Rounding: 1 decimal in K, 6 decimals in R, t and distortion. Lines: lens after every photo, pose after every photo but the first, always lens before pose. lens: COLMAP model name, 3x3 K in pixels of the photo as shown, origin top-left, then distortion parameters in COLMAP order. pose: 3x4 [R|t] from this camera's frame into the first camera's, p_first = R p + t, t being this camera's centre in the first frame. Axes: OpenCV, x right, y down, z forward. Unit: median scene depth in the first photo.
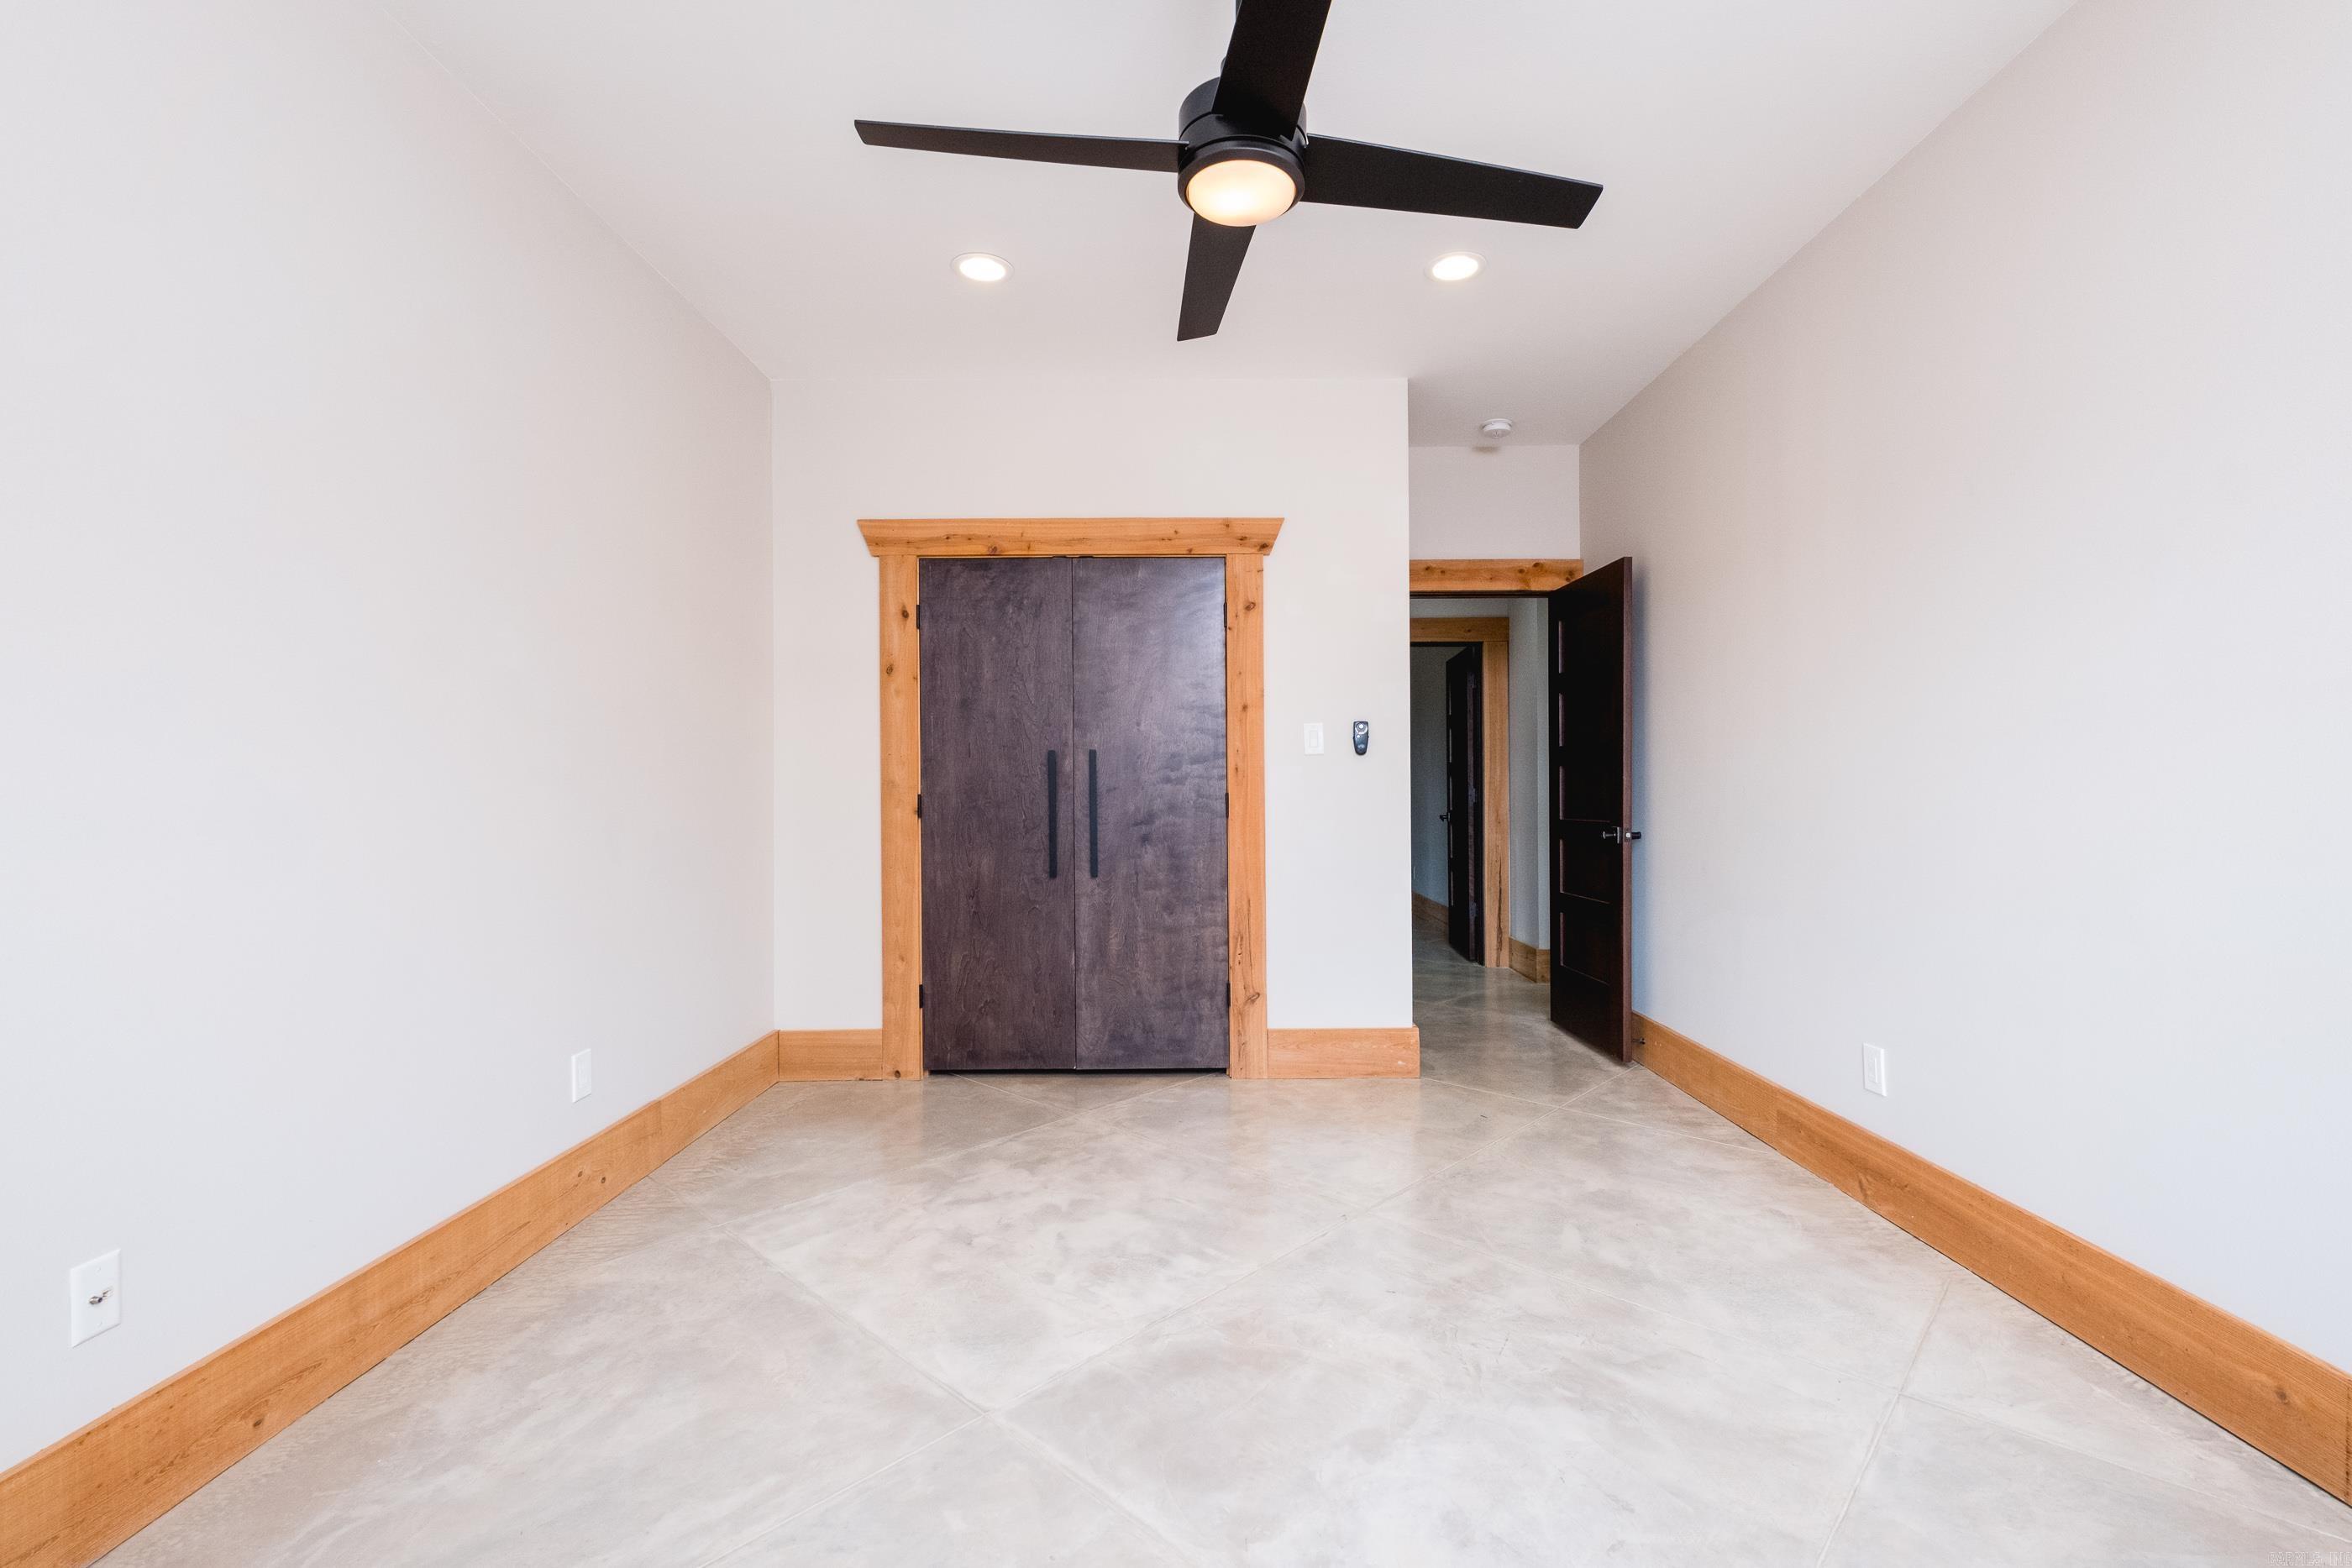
lens RADIAL K [[1016.9, 0, 1178.9], [0, 1016.9, 829.5], [0, 0, 1]] dist [0.010212, -0.006227]
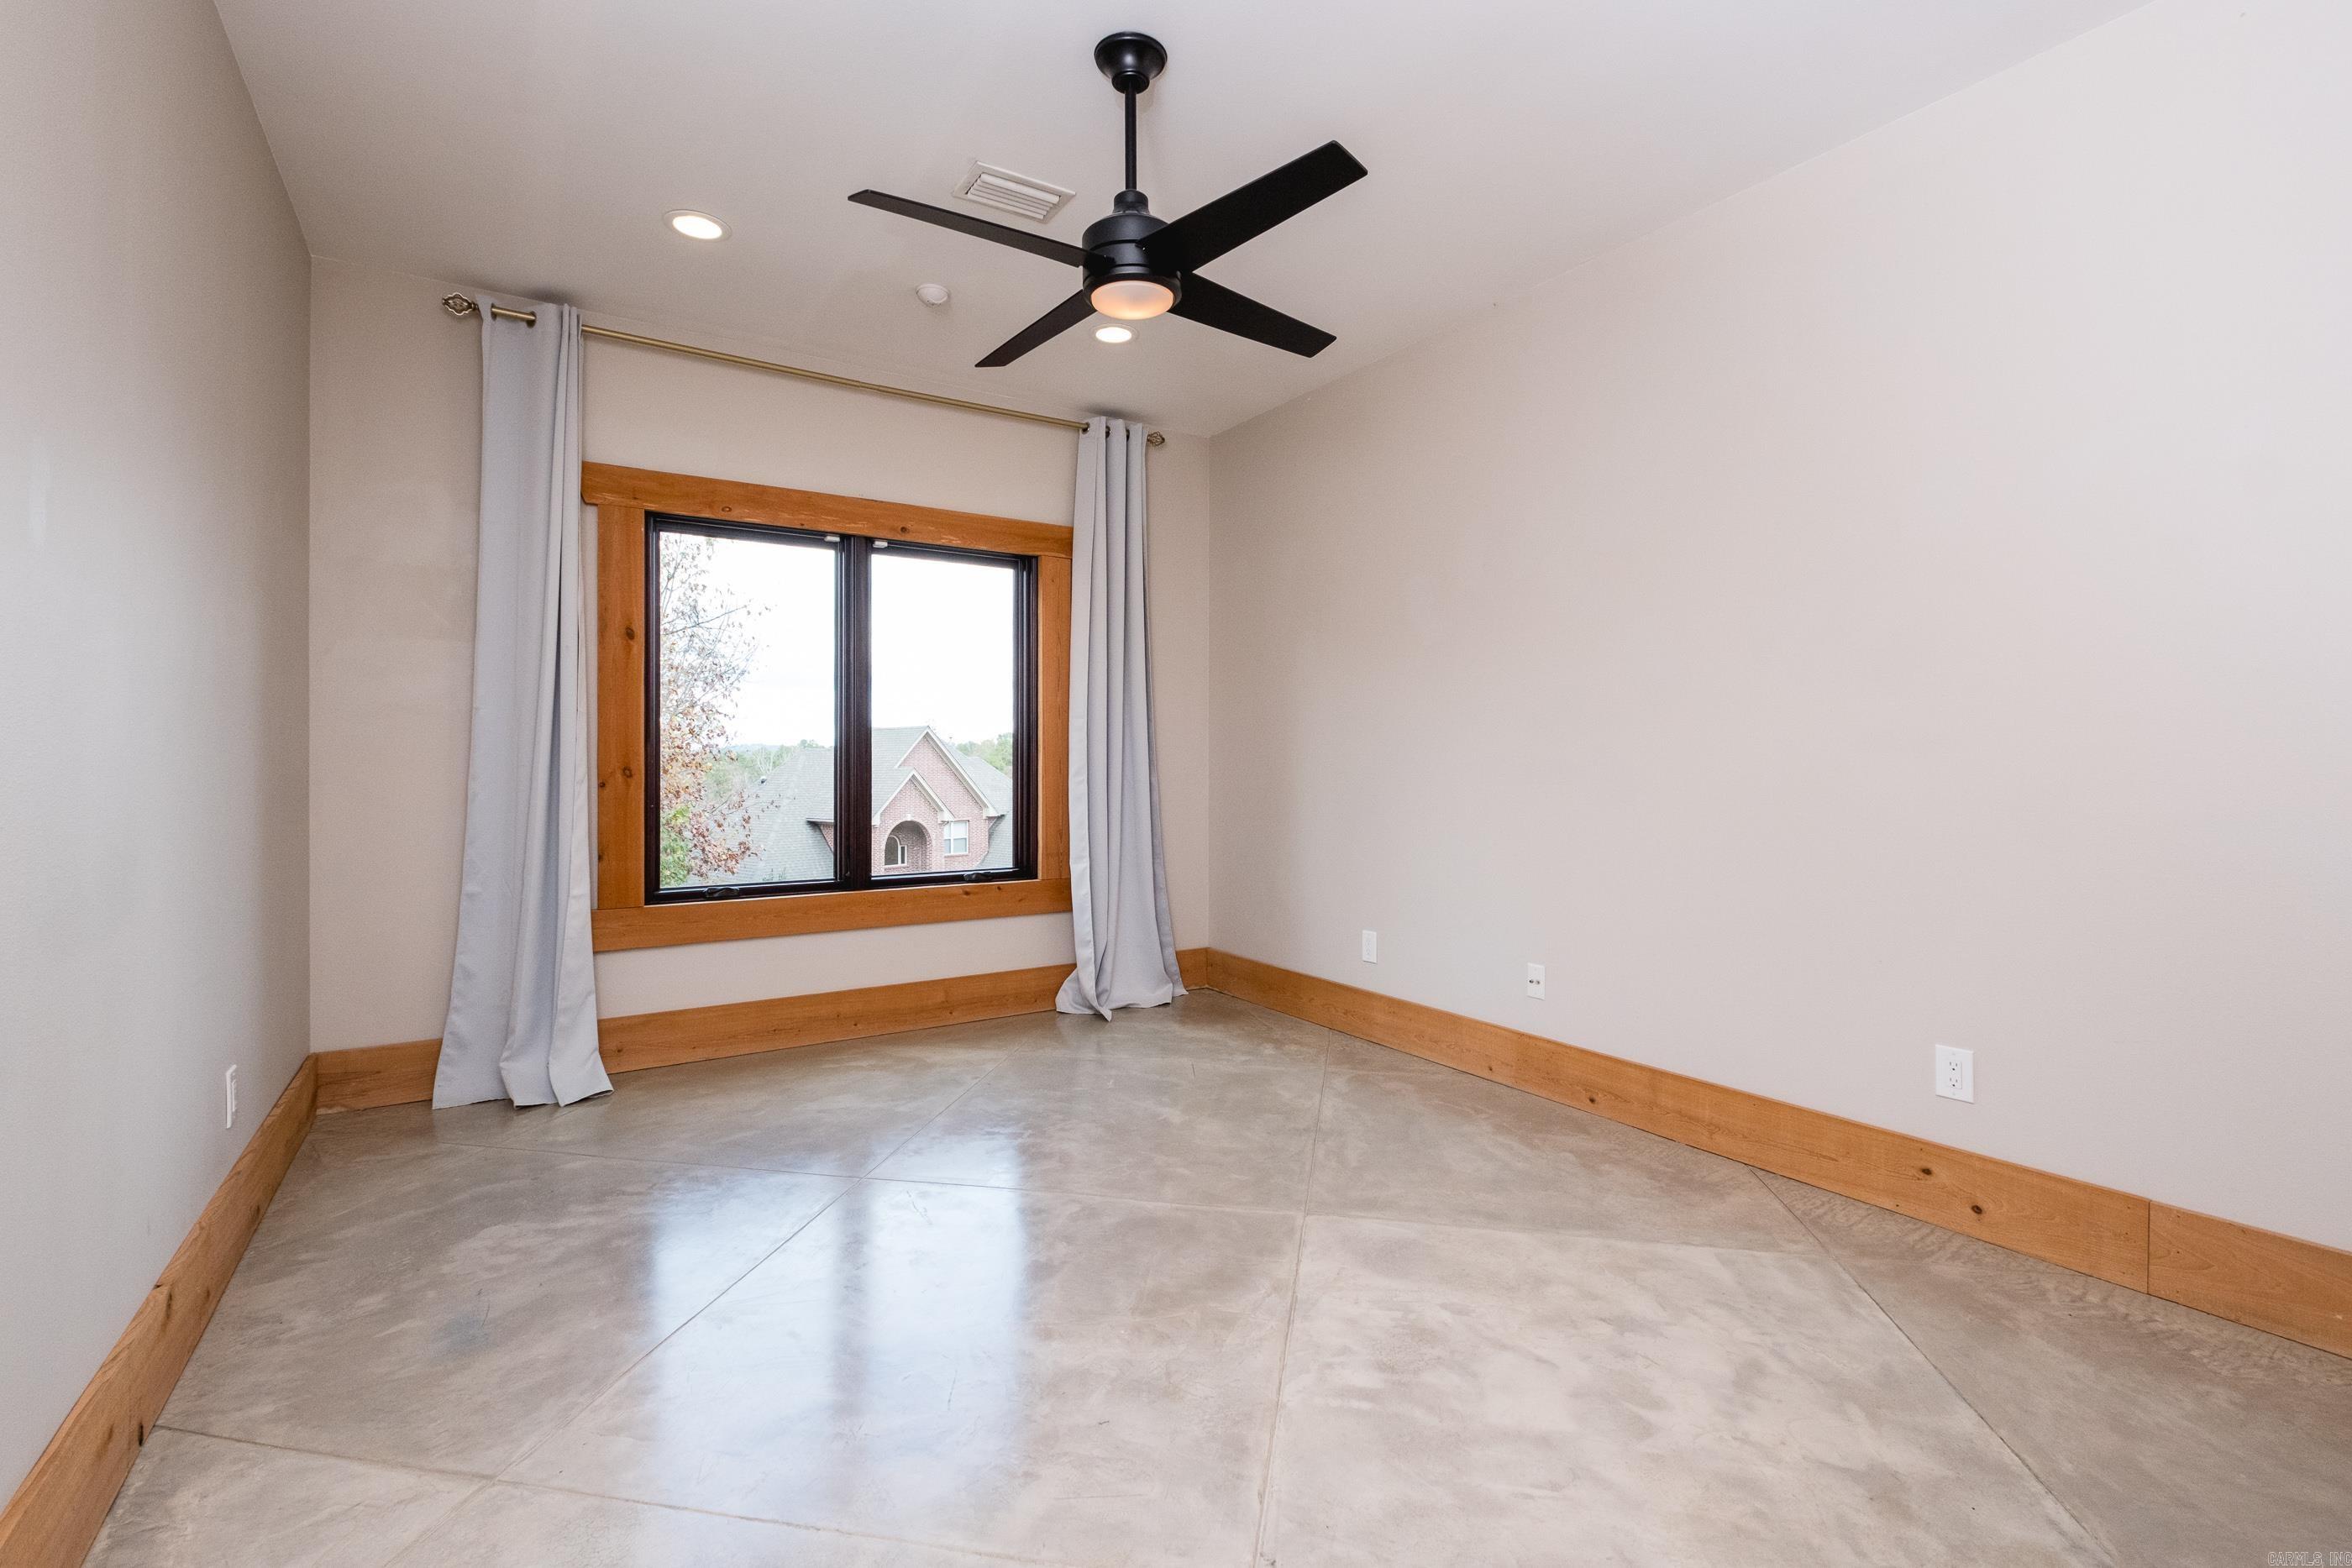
lens RADIAL K [[1033.4, 0, 1171.6], [0, 1033.4, 782.4], [0, 0, 1]] dist [0.008496, -0.006818]
pose [[-0.835179, 0.013799, -0.549805, 0.542030], [-0.018269, 0.998437, 0.052810, -0.053986], [0.549675, 0.054150, -0.833622, 1.535627]]
